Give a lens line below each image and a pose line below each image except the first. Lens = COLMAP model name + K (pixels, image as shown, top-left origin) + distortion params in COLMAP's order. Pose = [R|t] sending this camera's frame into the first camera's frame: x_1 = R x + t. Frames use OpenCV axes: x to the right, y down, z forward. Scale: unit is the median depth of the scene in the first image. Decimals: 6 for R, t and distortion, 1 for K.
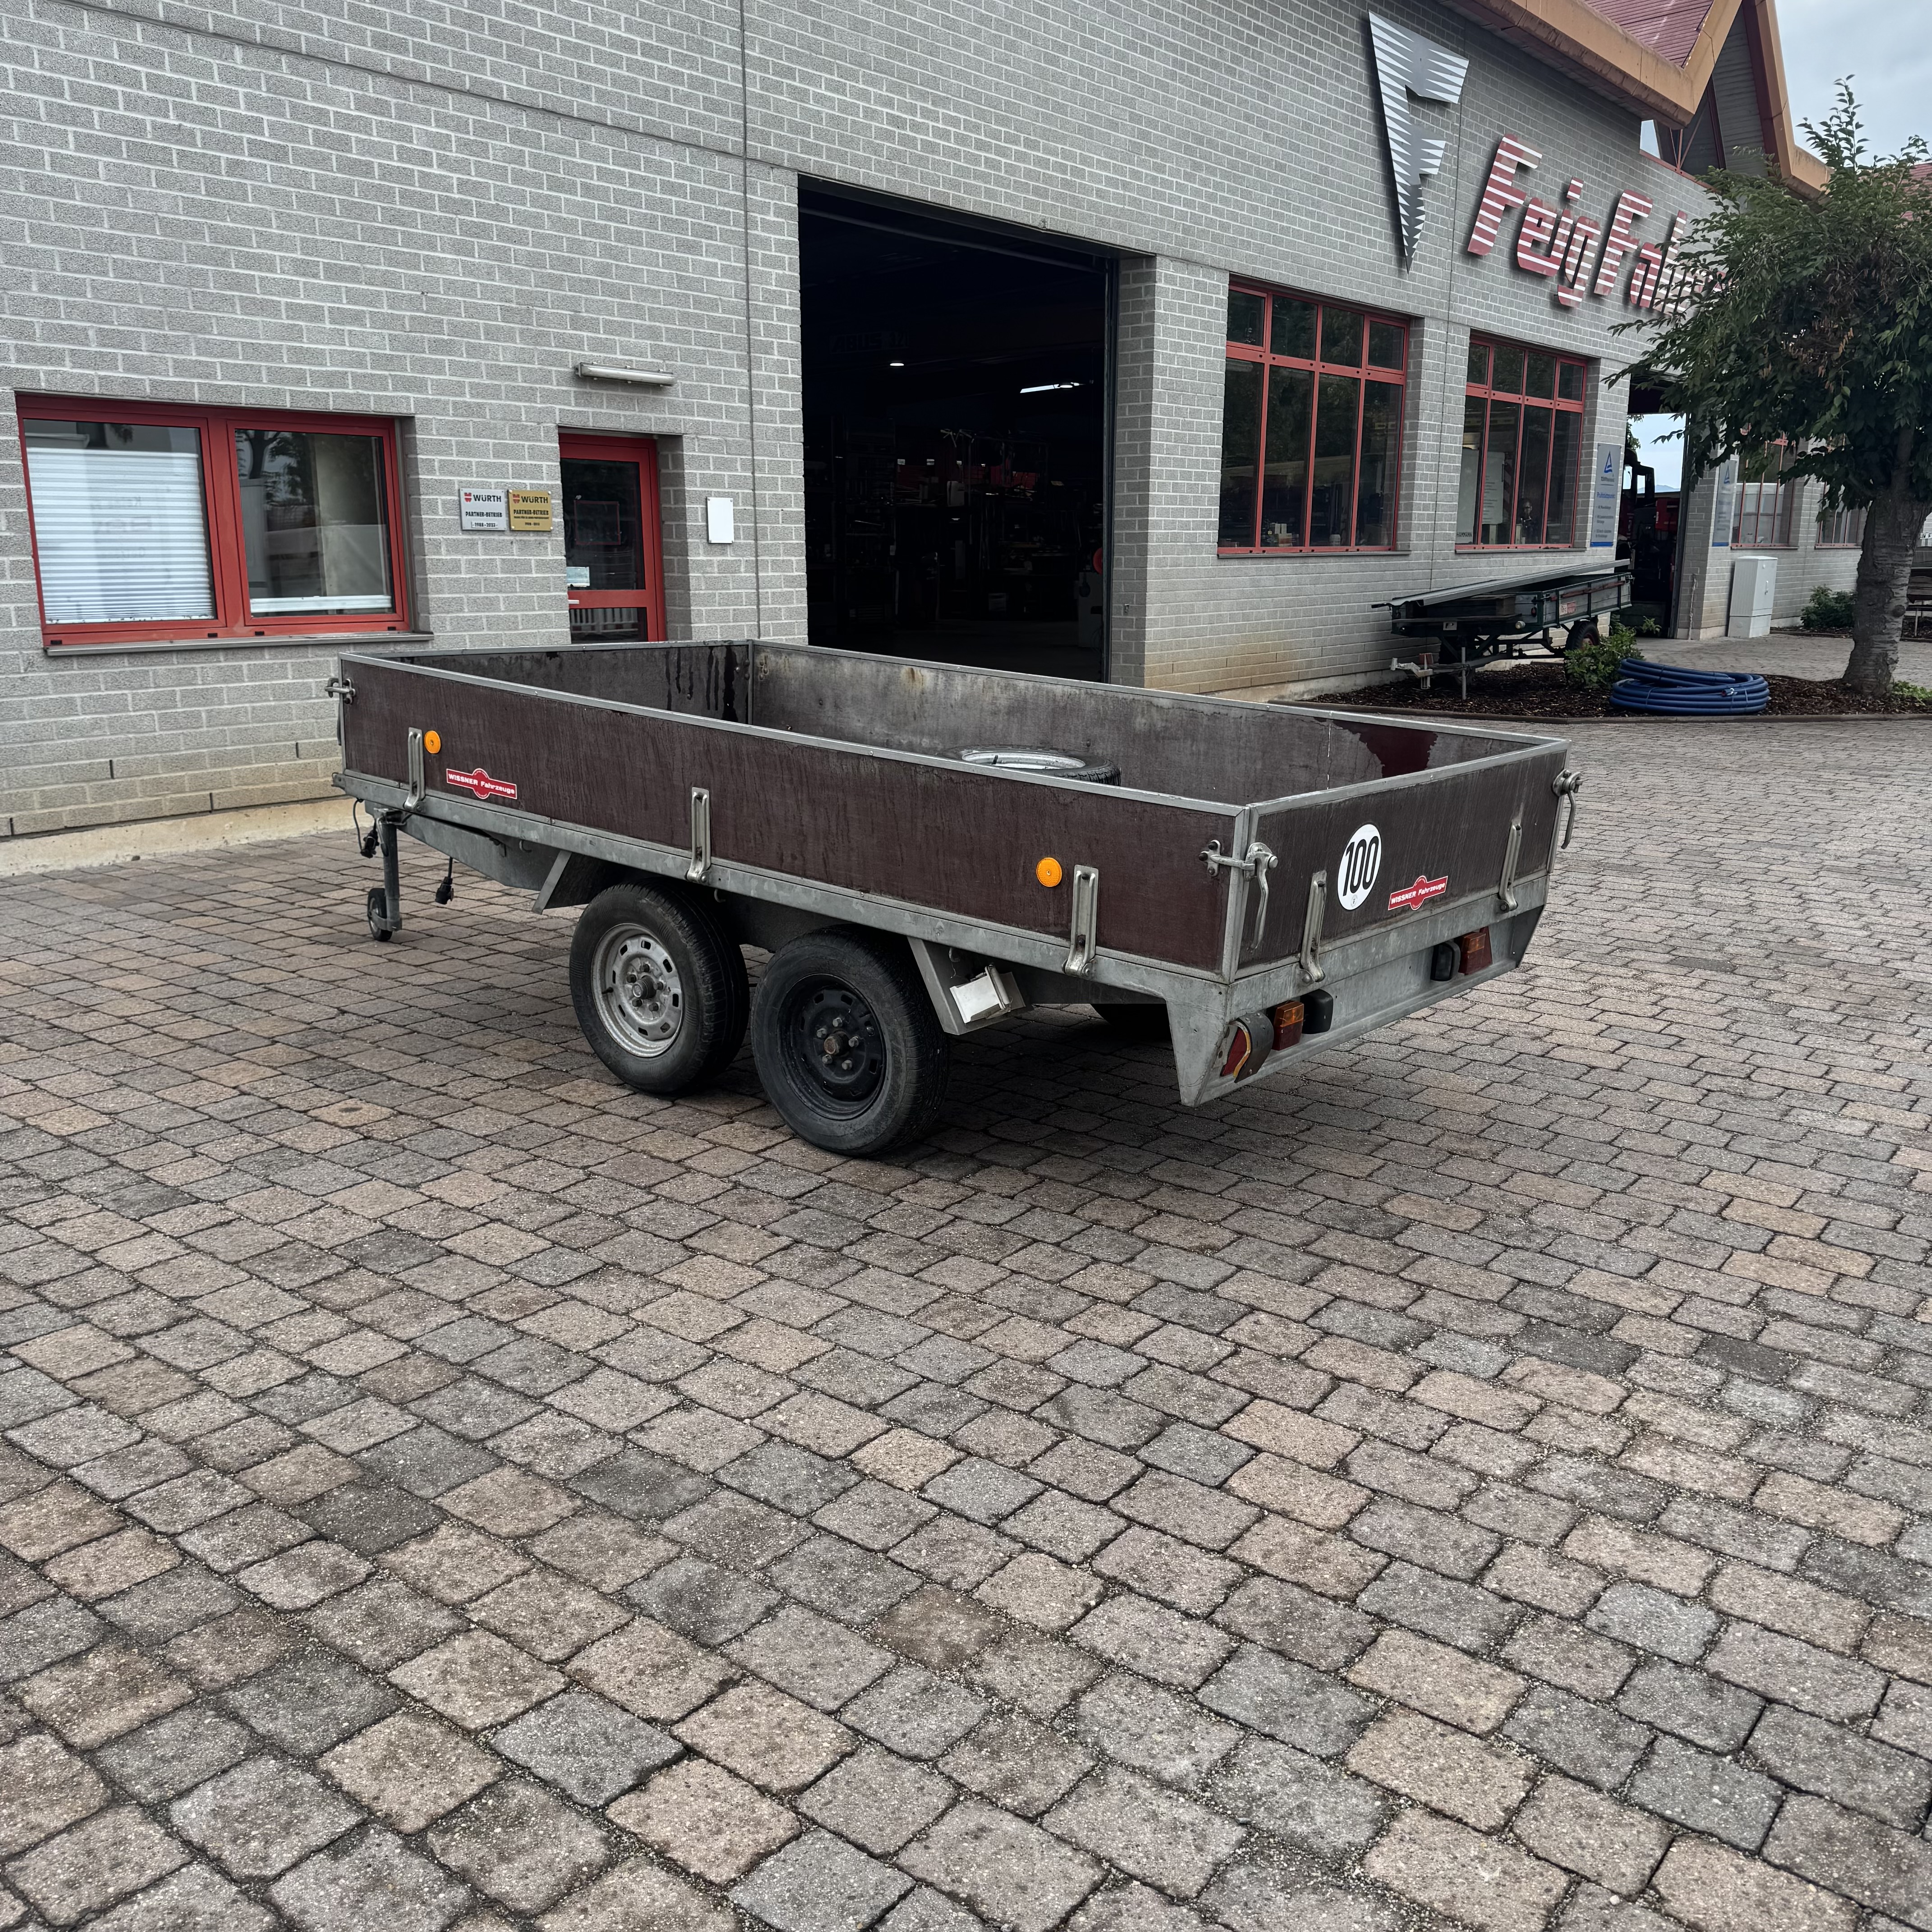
lens RADIAL K [[1819.0, 0, 965.1], [0, 1819.0, 965.8], [0, 0, 1]] dist [0.005635, 0.000000]
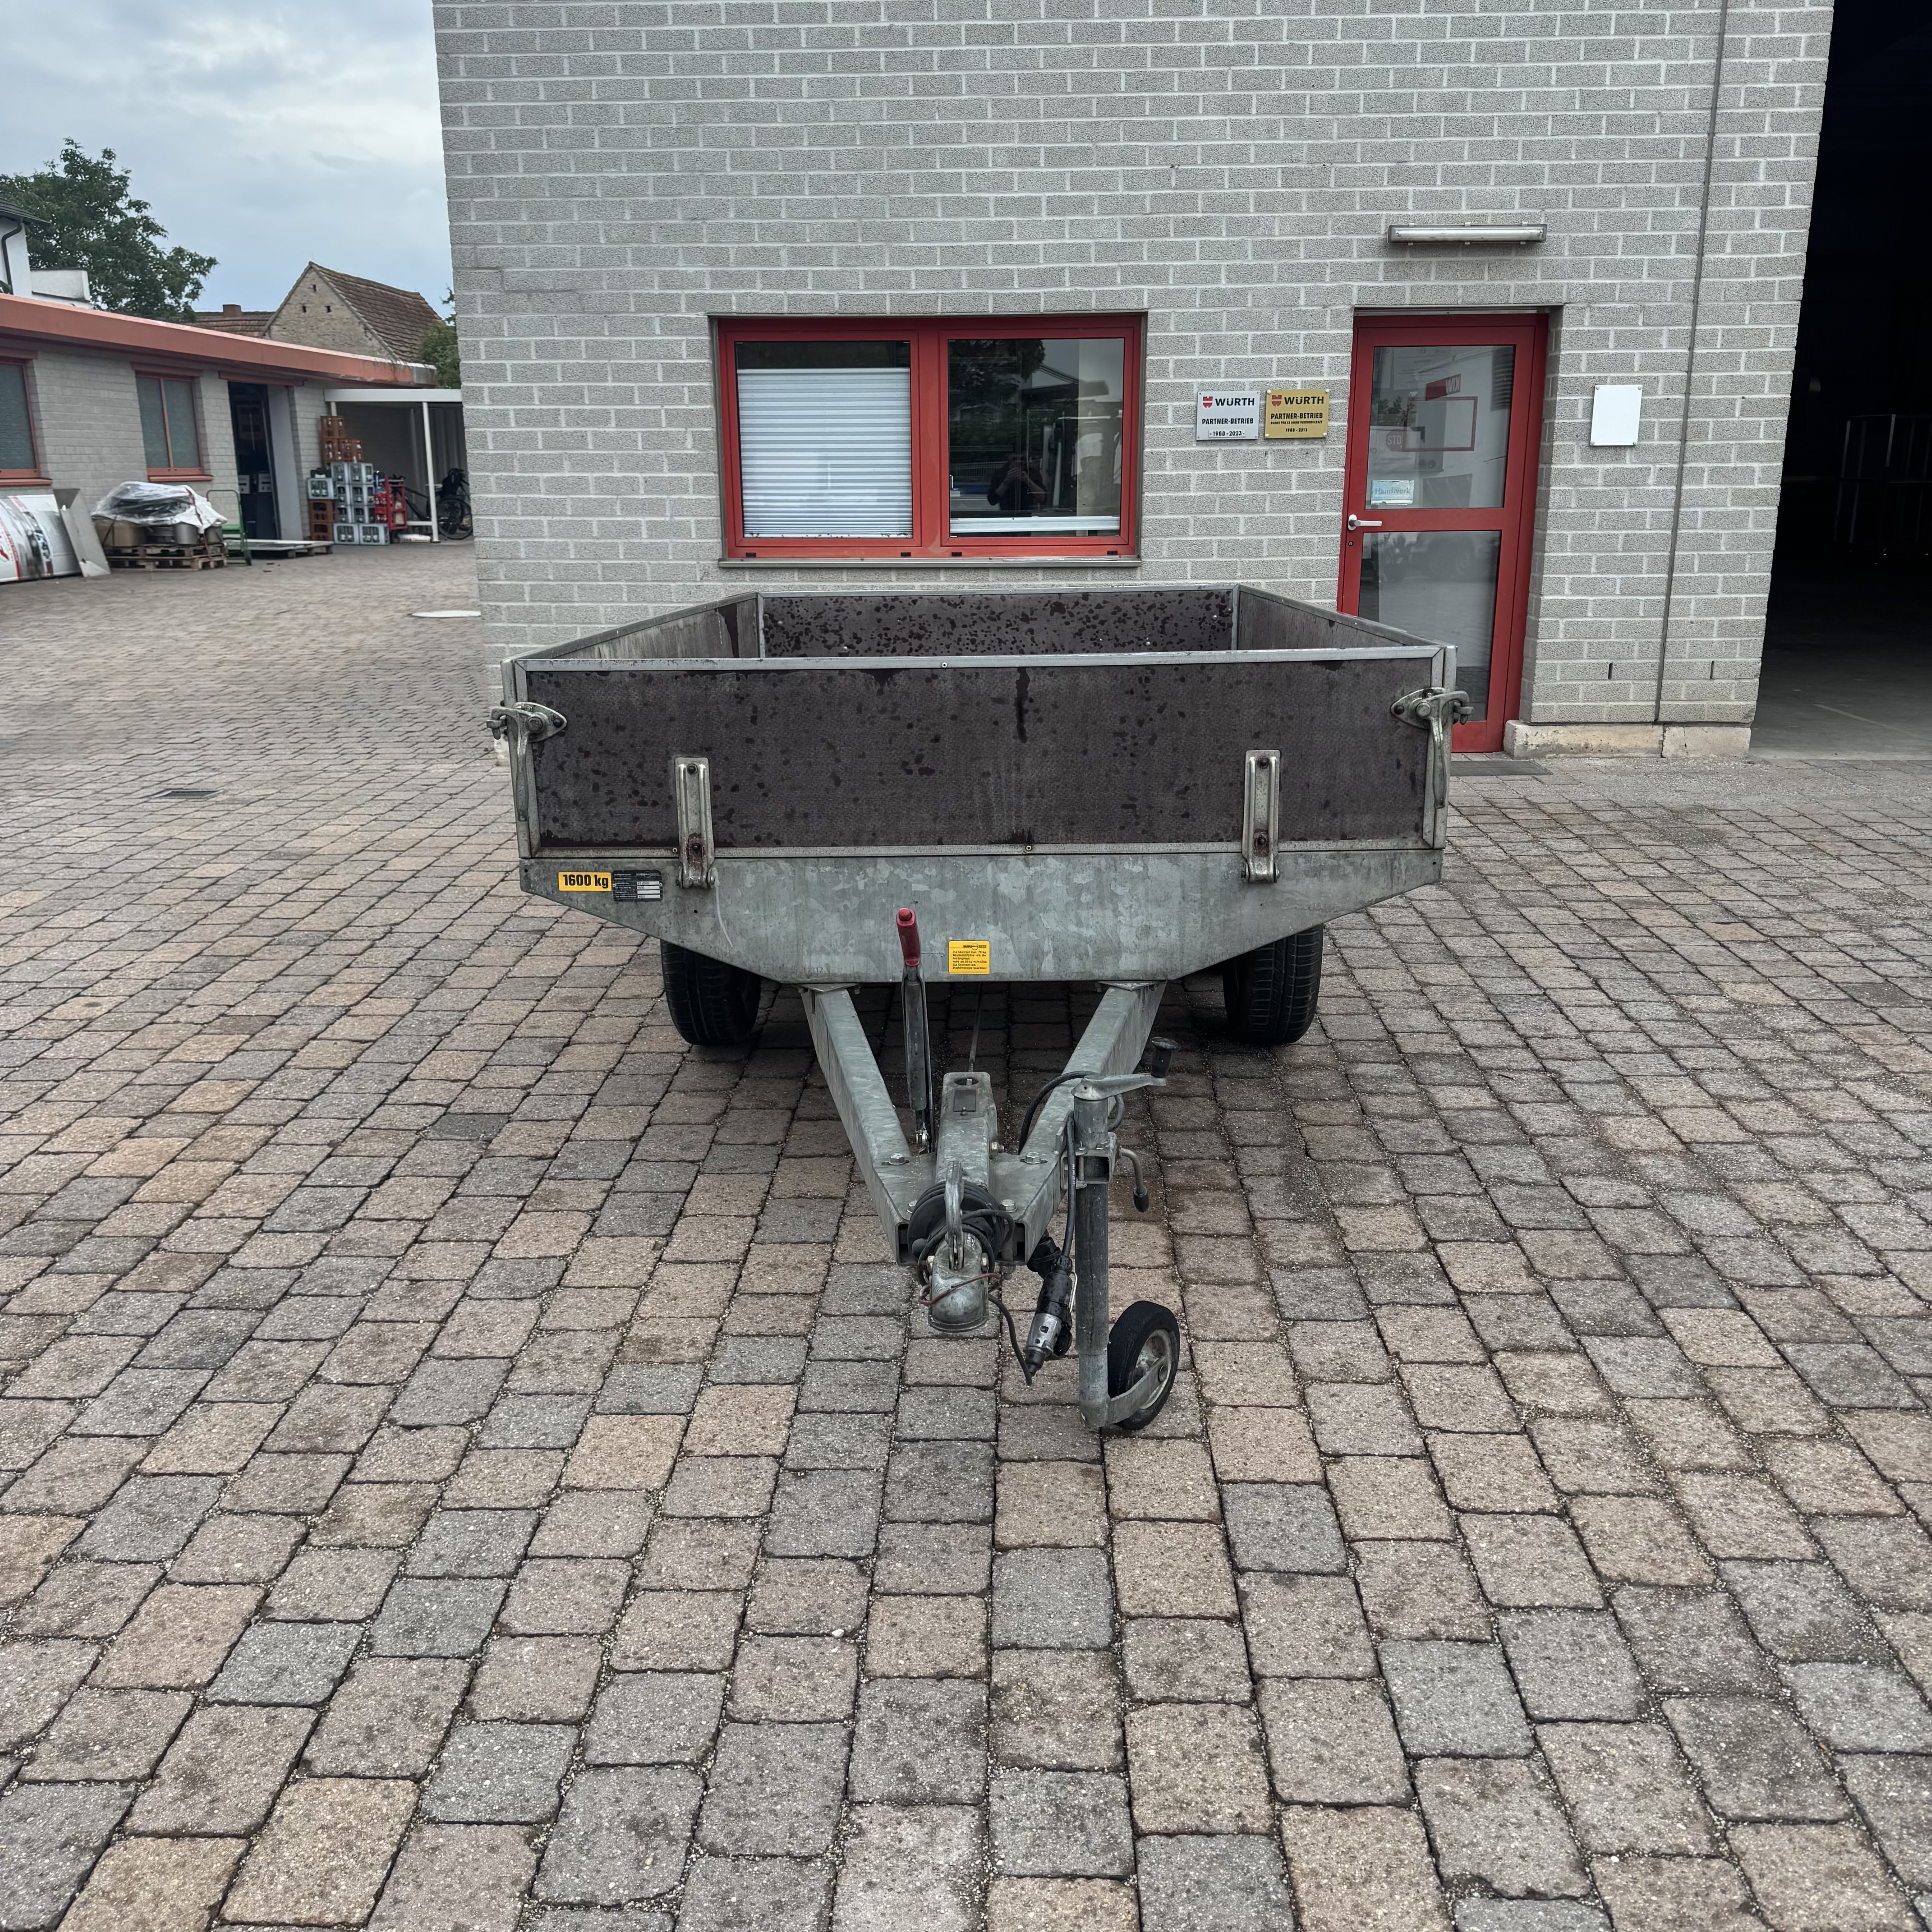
lens RADIAL K [[1819.0, 0, 958.7], [0, 1819.0, 966.5], [0, 0, 1]] dist [0.005635, 0.000000]
pose [[0.580118, 0.214022, -0.785912, 0.352450], [-0.177807, 0.974868, 0.134231, -0.078645], [0.794889, 0.061870, 0.603592, 0.349495]]
